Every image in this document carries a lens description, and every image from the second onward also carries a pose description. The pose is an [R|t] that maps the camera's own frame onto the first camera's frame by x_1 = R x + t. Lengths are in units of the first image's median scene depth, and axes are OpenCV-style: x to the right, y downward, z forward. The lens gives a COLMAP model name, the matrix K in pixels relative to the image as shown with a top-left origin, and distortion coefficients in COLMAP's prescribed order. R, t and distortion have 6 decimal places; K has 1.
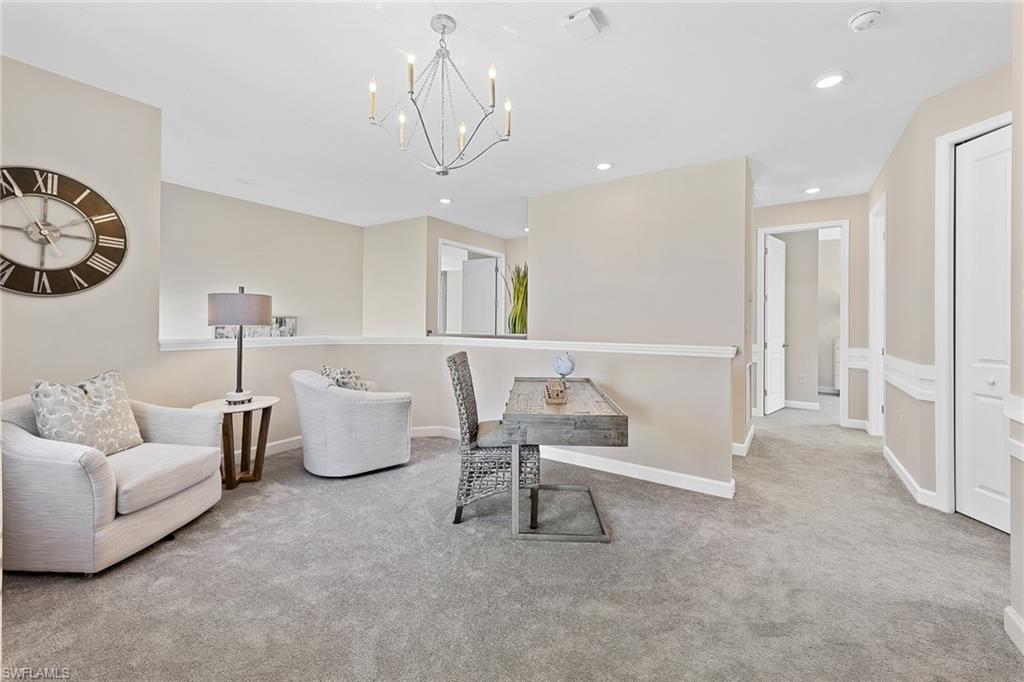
lens RADIAL K [[393.0, 0, 510.3], [0, 393.0, 322.1], [0, 0, 1]] dist [0.000030, -0.000006]
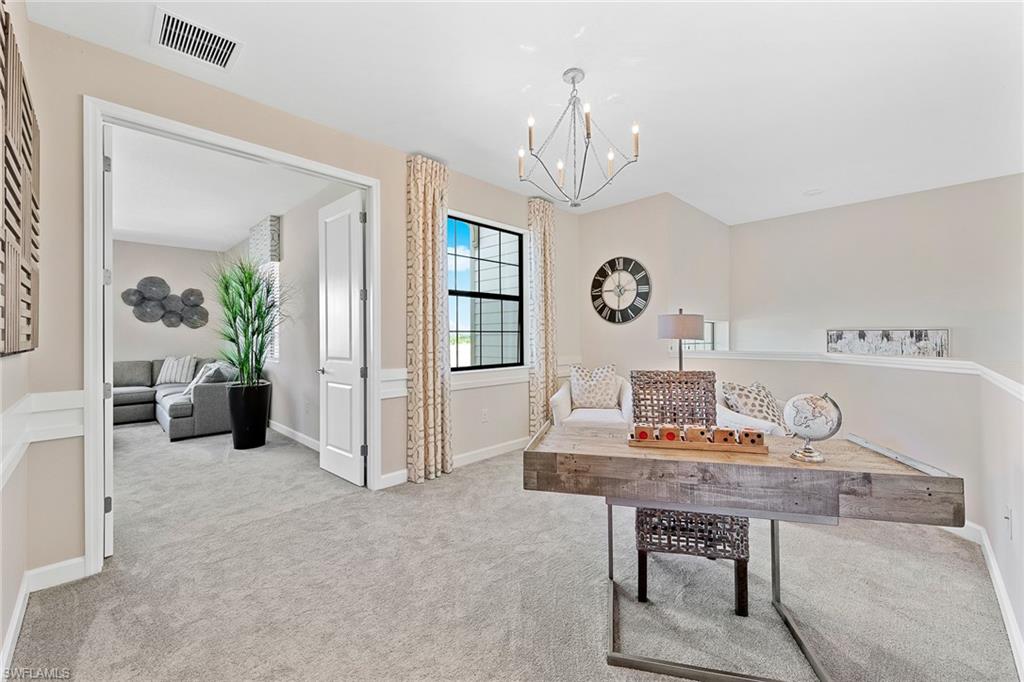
lens RADIAL K [[406.6, 0, 512.0], [0, 406.6, 341.0], [0, 0, 1]] dist [0.001514, 0.000147]
pose [[-0.161232, 0.002924, -0.986912, 0.779398], [0.006142, 0.999979, 0.001959, 0.008732], [0.986897, -0.005746, -0.161247, 0.751196]]
